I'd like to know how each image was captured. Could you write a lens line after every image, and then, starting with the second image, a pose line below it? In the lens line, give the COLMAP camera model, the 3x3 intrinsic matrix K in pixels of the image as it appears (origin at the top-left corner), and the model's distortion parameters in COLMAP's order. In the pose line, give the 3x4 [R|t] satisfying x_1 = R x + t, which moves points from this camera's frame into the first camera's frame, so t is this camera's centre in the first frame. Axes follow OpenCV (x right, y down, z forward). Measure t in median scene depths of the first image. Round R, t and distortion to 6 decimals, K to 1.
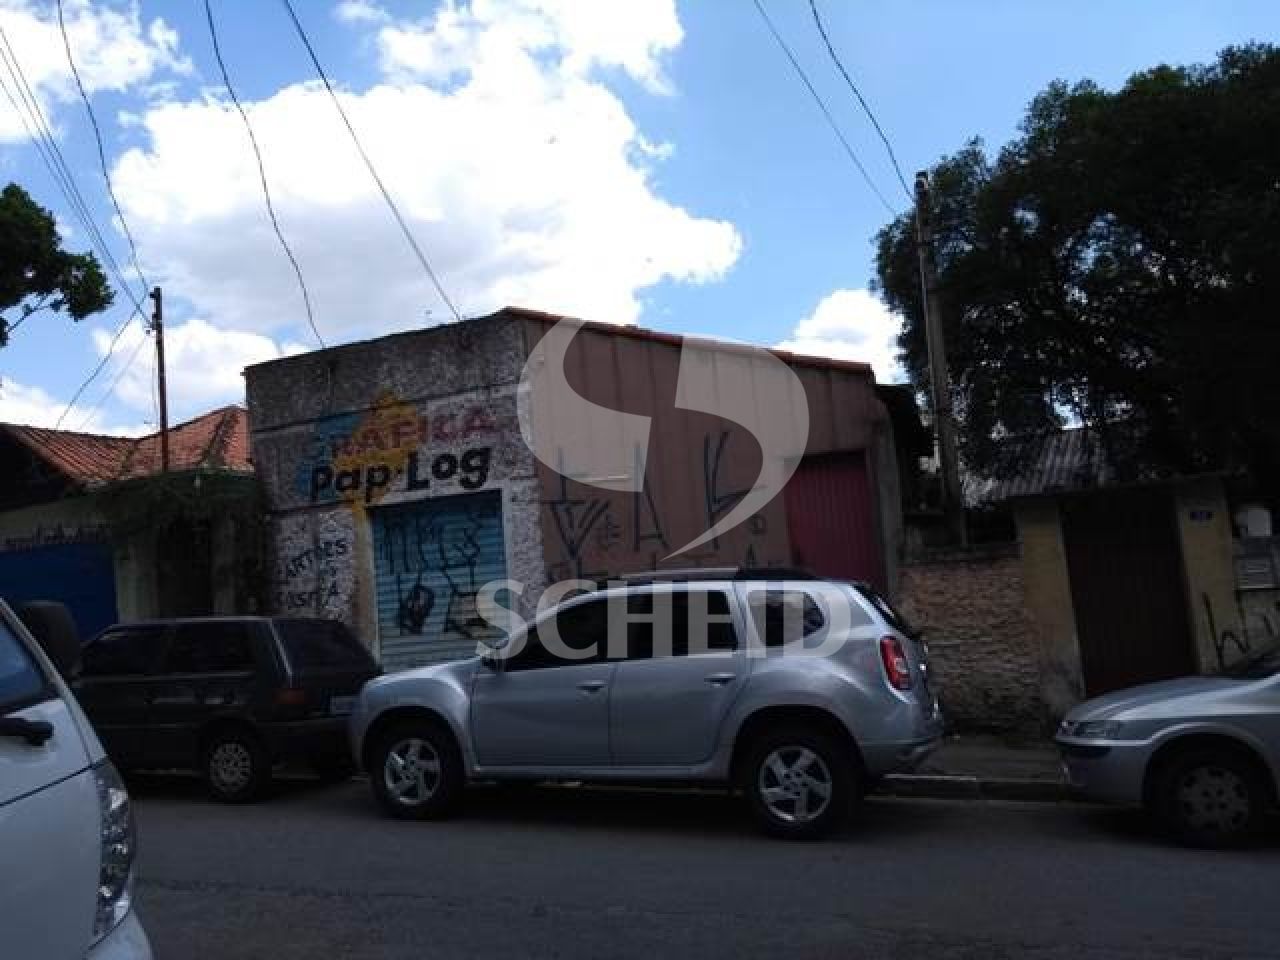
lens RADIAL K [[987.6, 0, 640.0], [0, 987.6, 480.0], [0, 0, 1]] dist [0.080764, -0.114390]
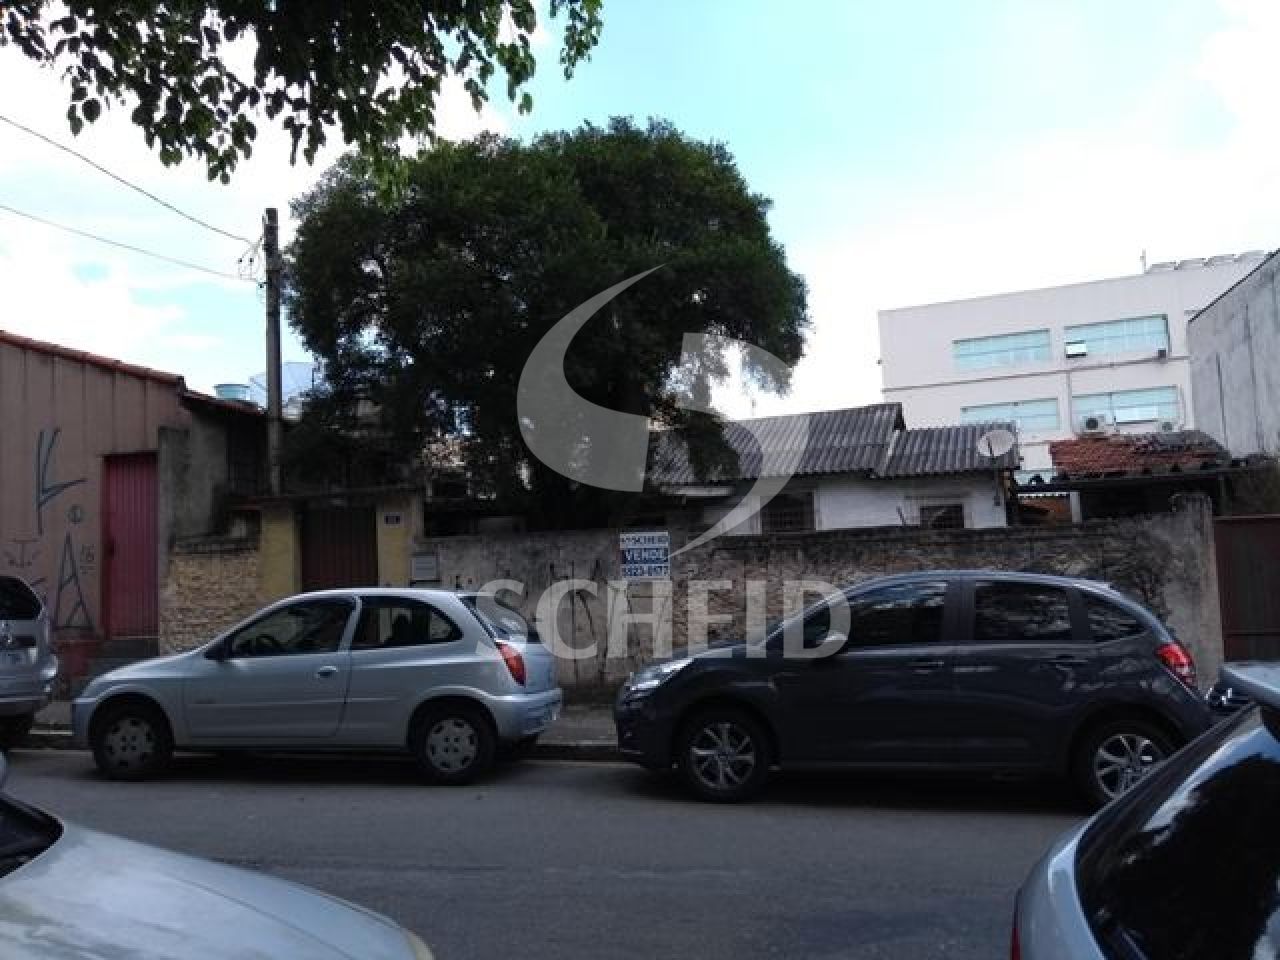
lens RADIAL K [[979.6, 0, 661.7], [0, 979.6, 478.2], [0, 0, 1]] dist [0.079320, -0.113292]
pose [[0.986305, 0.040542, 0.159869, 0.547500], [-0.043737, 0.998907, 0.016516, -0.039424], [-0.159025, -0.023282, 0.987000, -0.192362]]
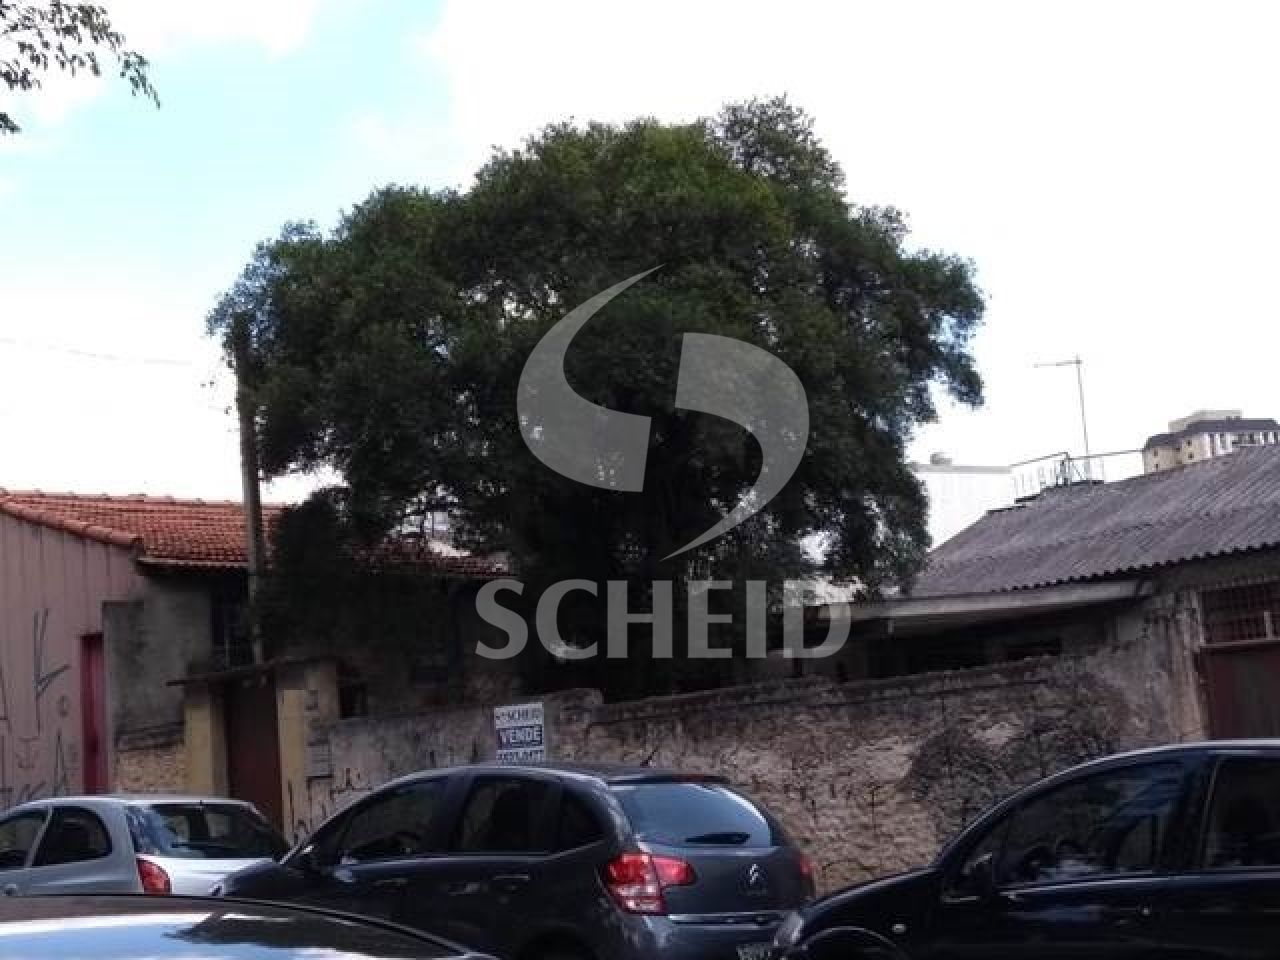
lens RADIAL K [[1834.8, 0, 693.8], [0, 1834.8, 480.4], [0, 0, 1]] dist [0.105866, -0.189495]
pose [[0.929435, -0.062419, -0.363668, 1.265088], [0.059316, 0.998045, -0.019708, -0.095232], [0.364187, -0.003254, 0.931320, -0.424573]]
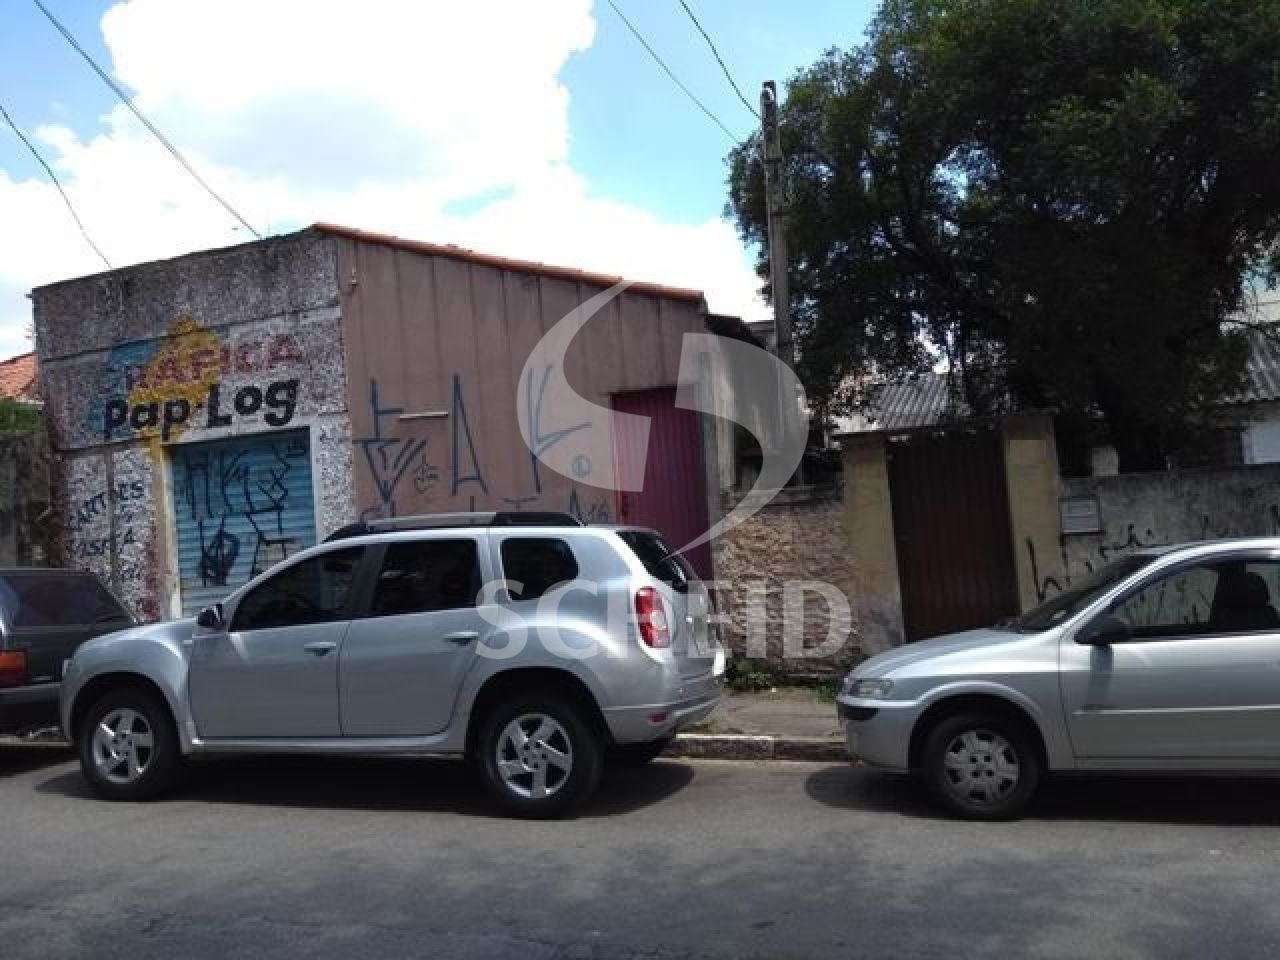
lens RADIAL K [[979.6, 0, 661.7], [0, 979.6, 478.2], [0, 0, 1]] dist [0.079320, -0.113292]
pose [[0.997548, 0.000743, 0.069988, 0.120863], [-0.004519, 0.998542, 0.053798, 0.006748], [-0.069846, -0.053983, 0.996096, 0.077549]]
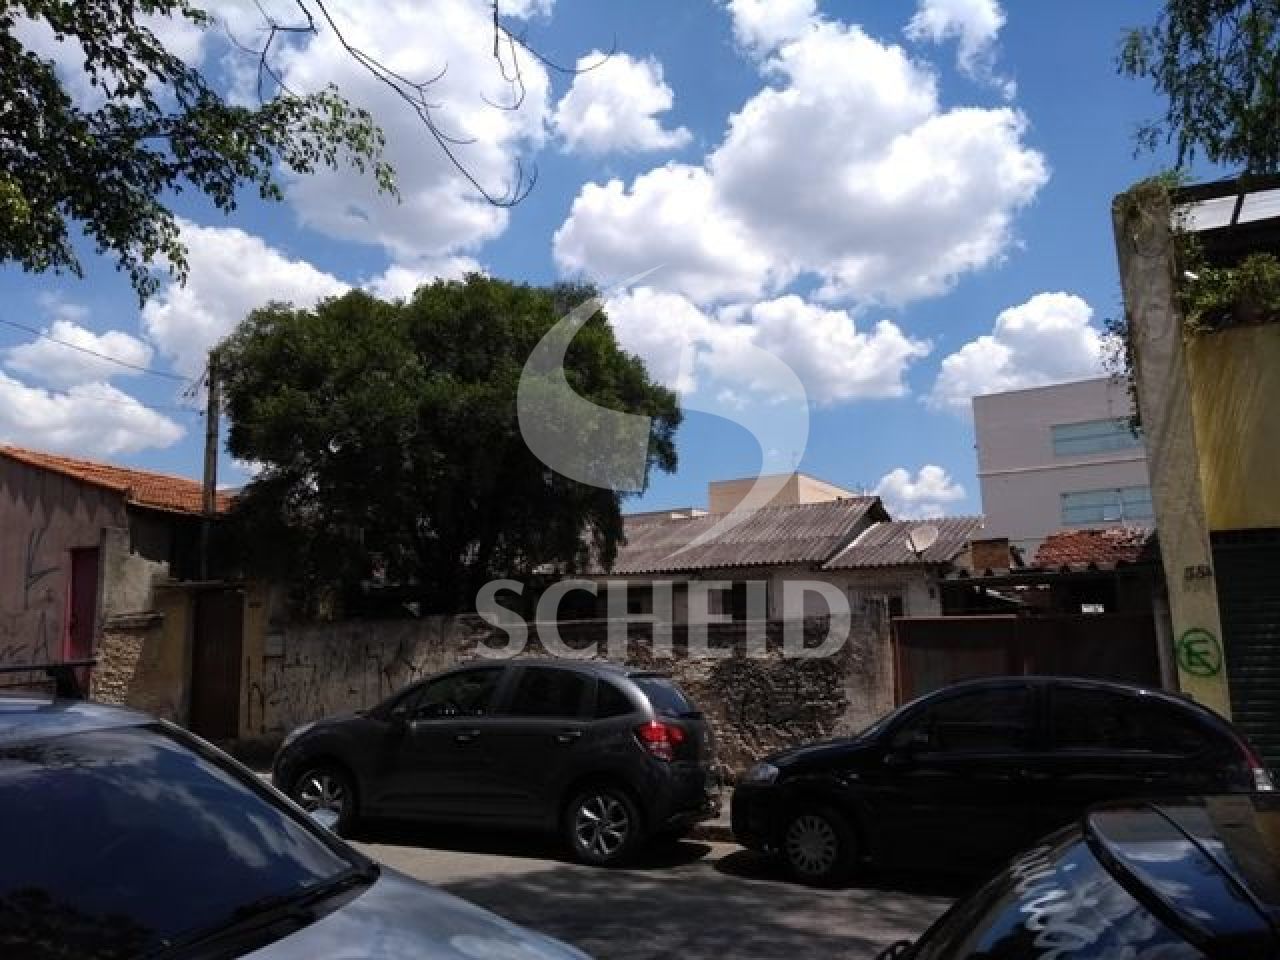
lens RADIAL K [[979.6, 0, 661.7], [0, 979.6, 478.2], [0, 0, 1]] dist [0.079320, -0.113292]
pose [[0.998506, 0.050152, -0.021684, 0.945159], [-0.051259, 0.997229, -0.053921, -0.083693], [0.018920, 0.054951, 0.998310, -0.383108]]
